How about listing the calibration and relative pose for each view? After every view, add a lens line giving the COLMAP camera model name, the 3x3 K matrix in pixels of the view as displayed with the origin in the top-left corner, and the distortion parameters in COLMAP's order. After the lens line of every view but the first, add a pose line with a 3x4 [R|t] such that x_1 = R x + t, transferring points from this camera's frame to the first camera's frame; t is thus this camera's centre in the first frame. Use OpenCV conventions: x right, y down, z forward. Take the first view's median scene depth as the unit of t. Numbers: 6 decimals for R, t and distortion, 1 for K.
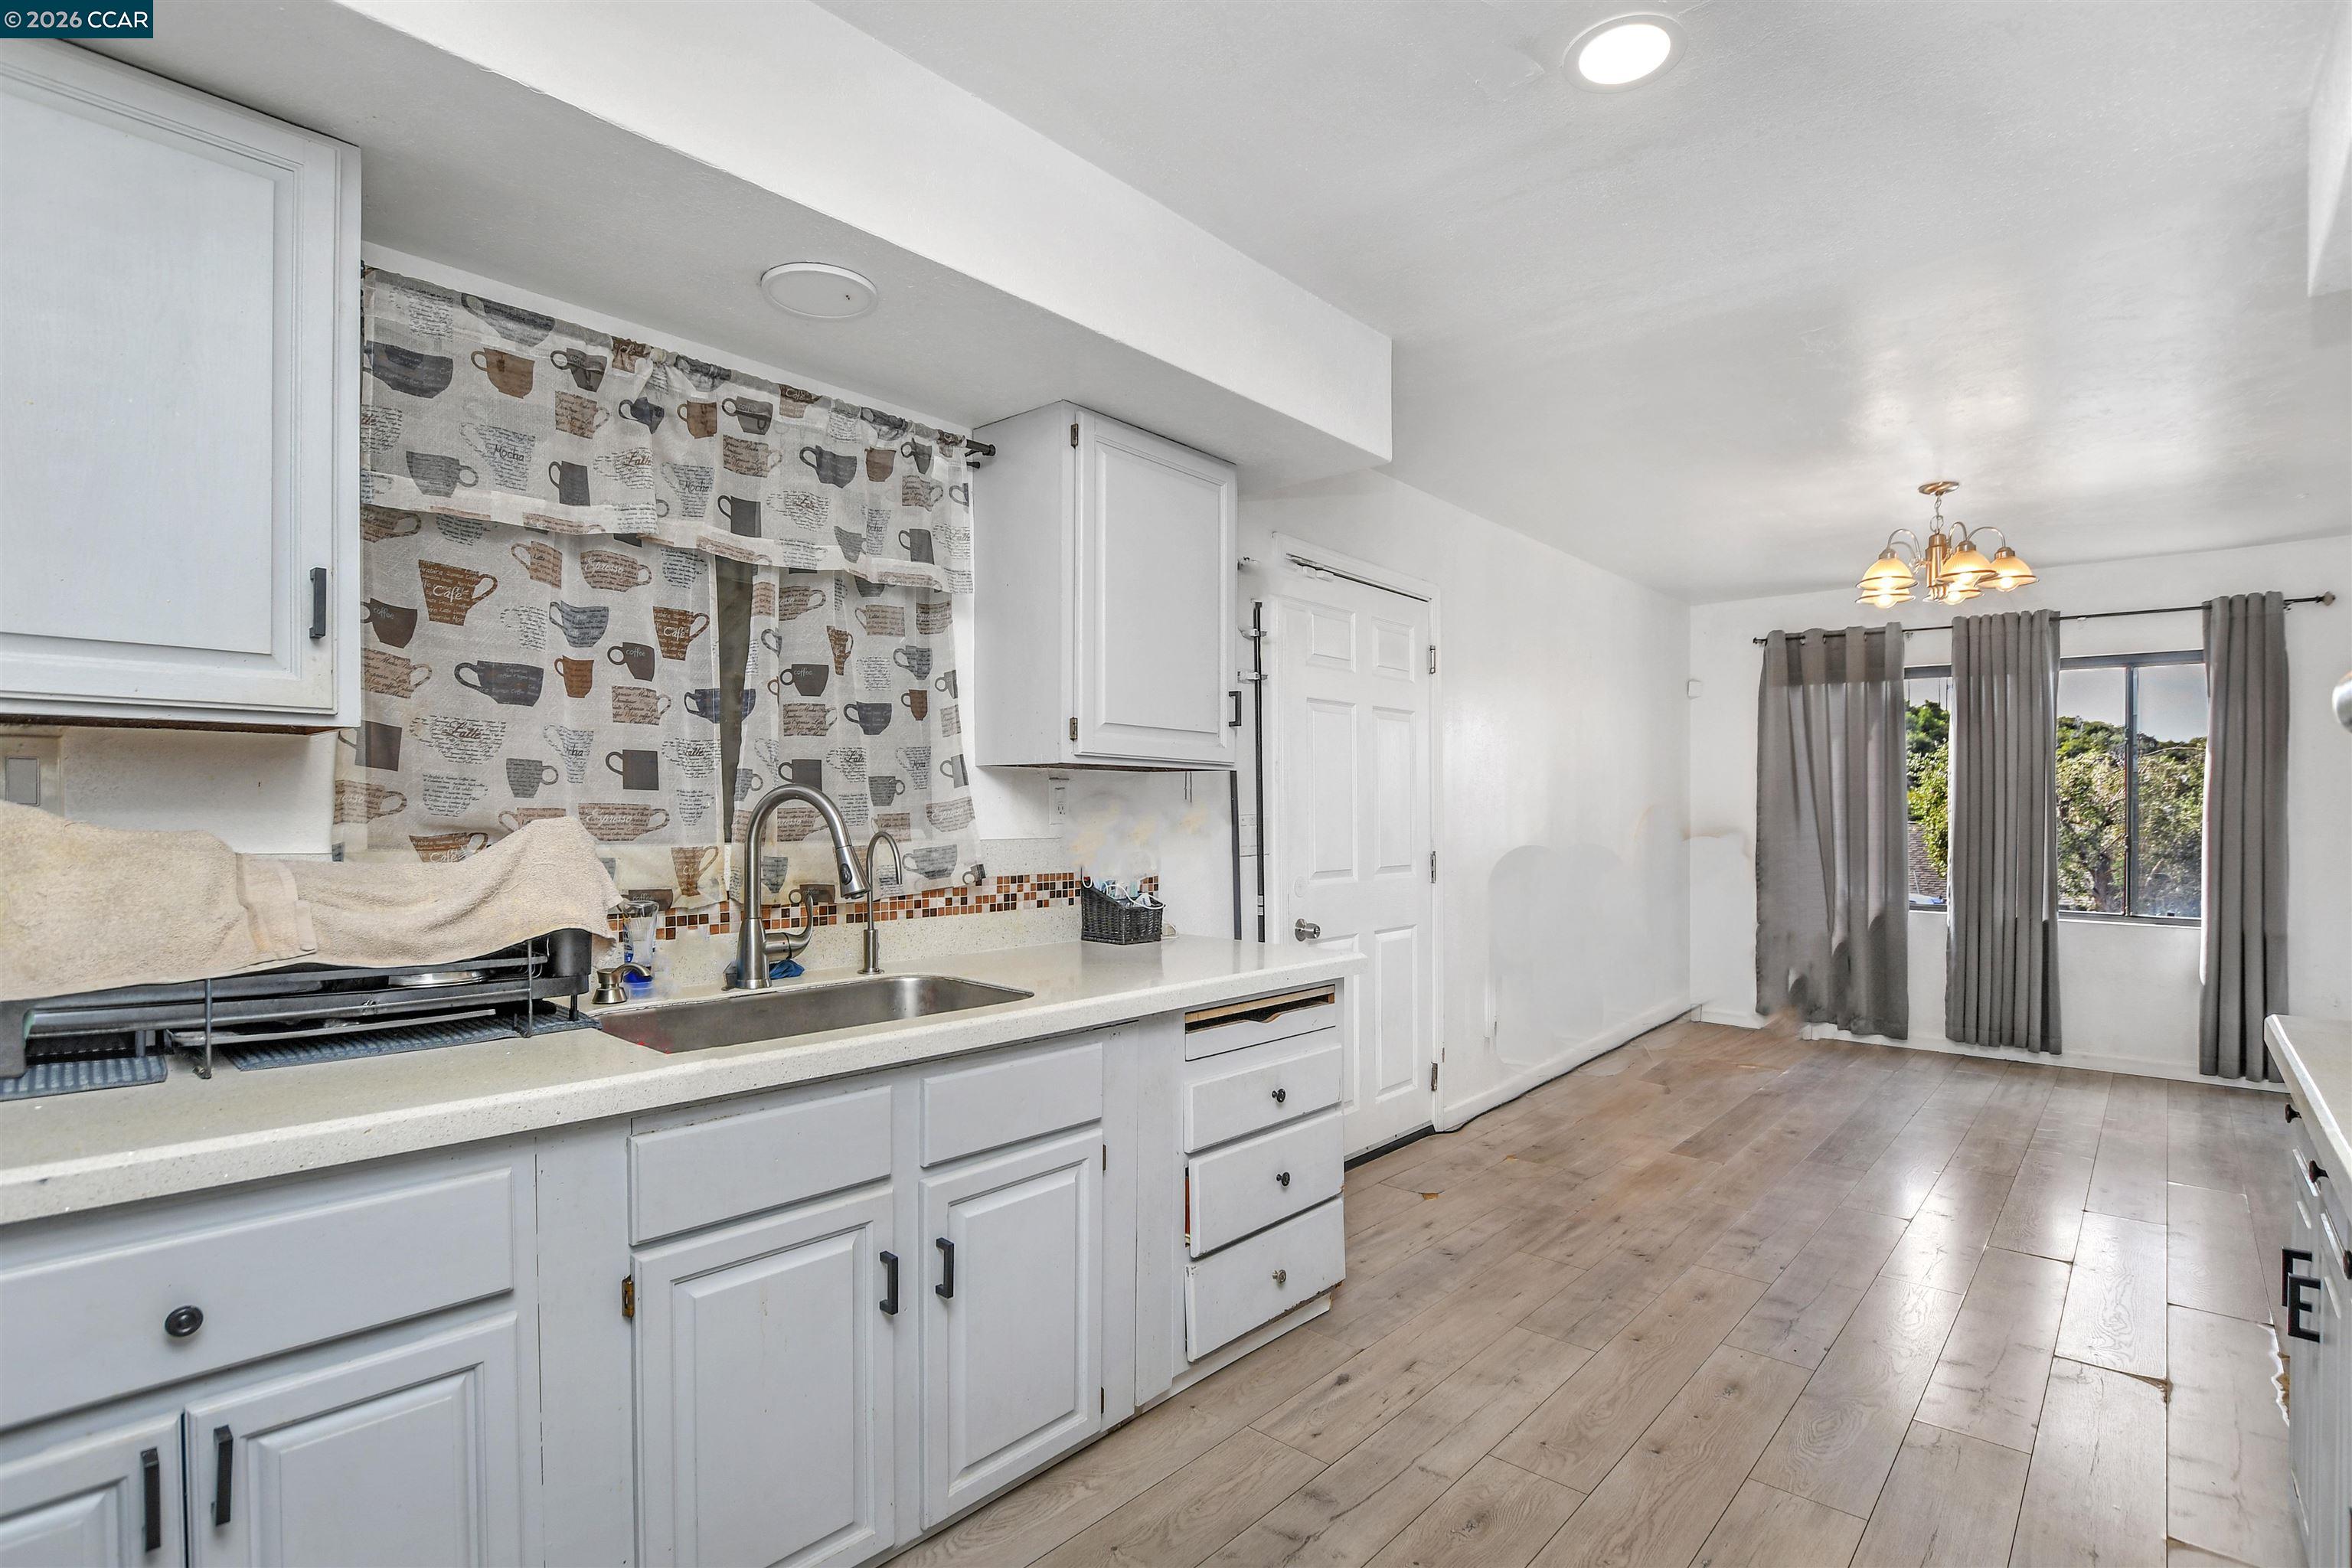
lens RADIAL K [[1101.8, 0, 1177.4], [0, 1101.8, 819.7], [0, 0, 1]] dist [-0.001418, -0.000208]
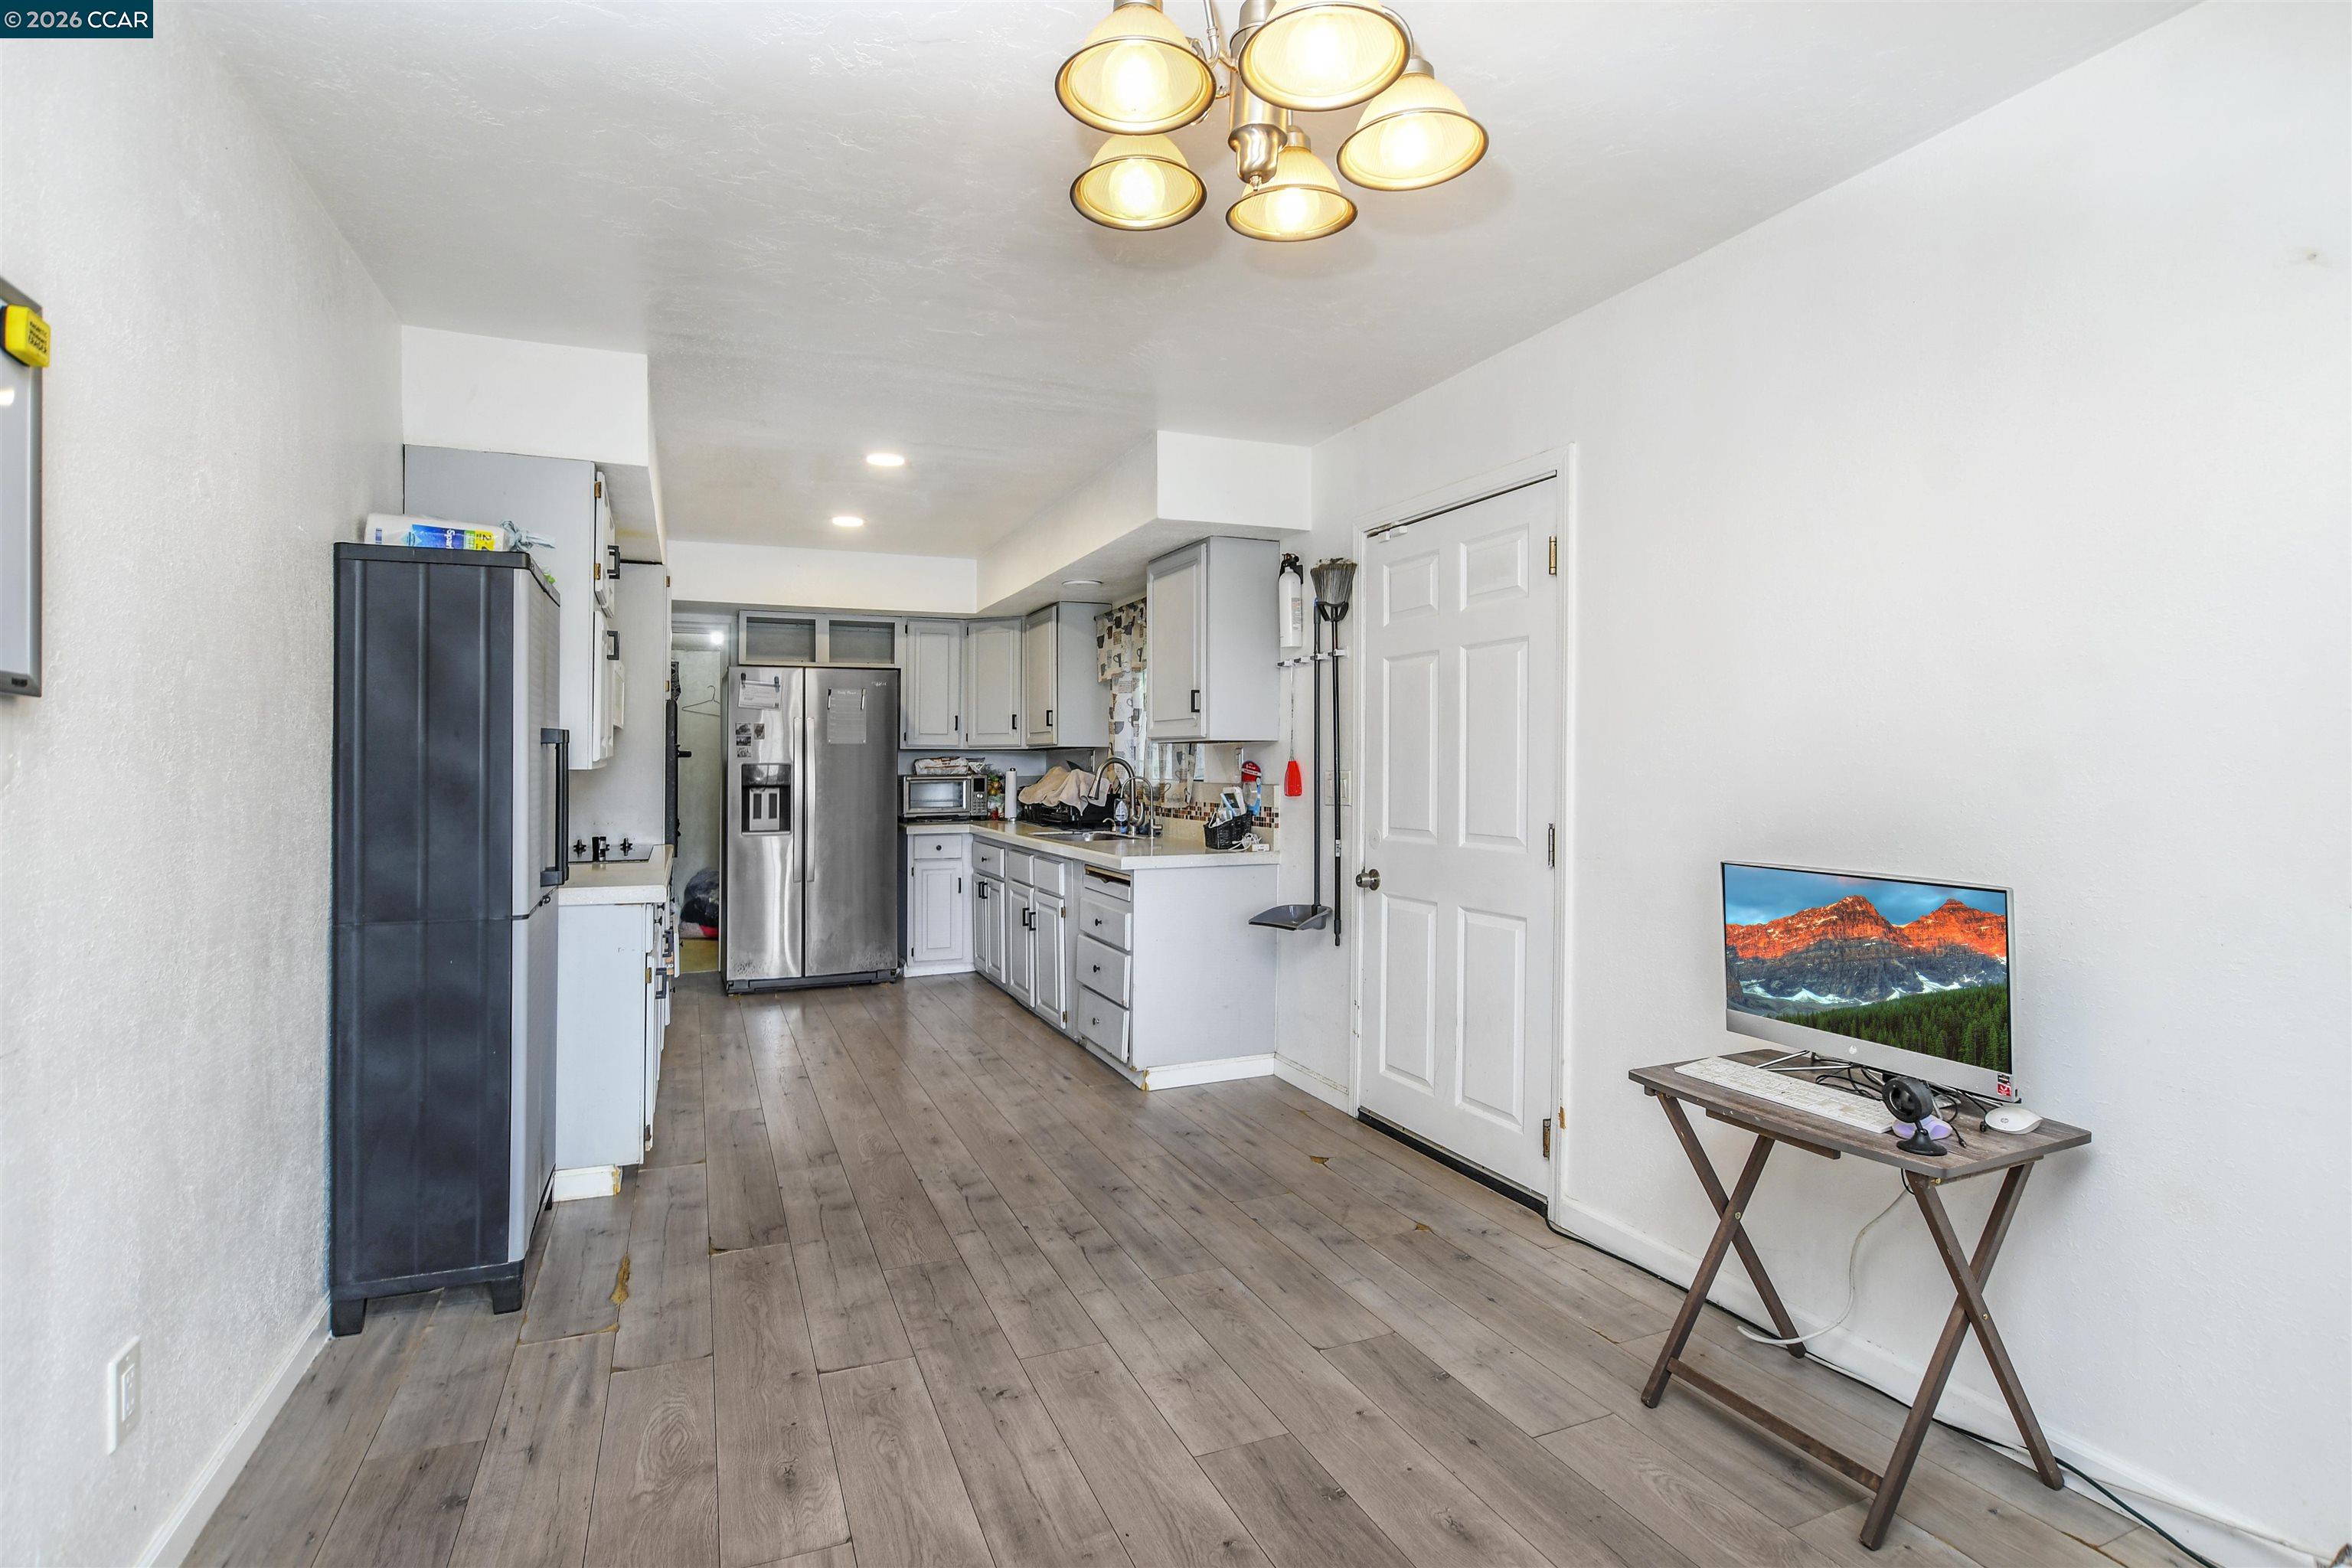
lens RADIAL K [[1125.2, 0, 1176.0], [0, 1125.2, 784.0], [0, 0, 1]] dist [-0.016064, -0.000563]
pose [[-0.413031, 0.007337, -0.910687, 1.289721], [-0.009165, 0.999883, 0.012213, -0.002362], [0.910671, 0.013391, -0.412916, 1.404984]]
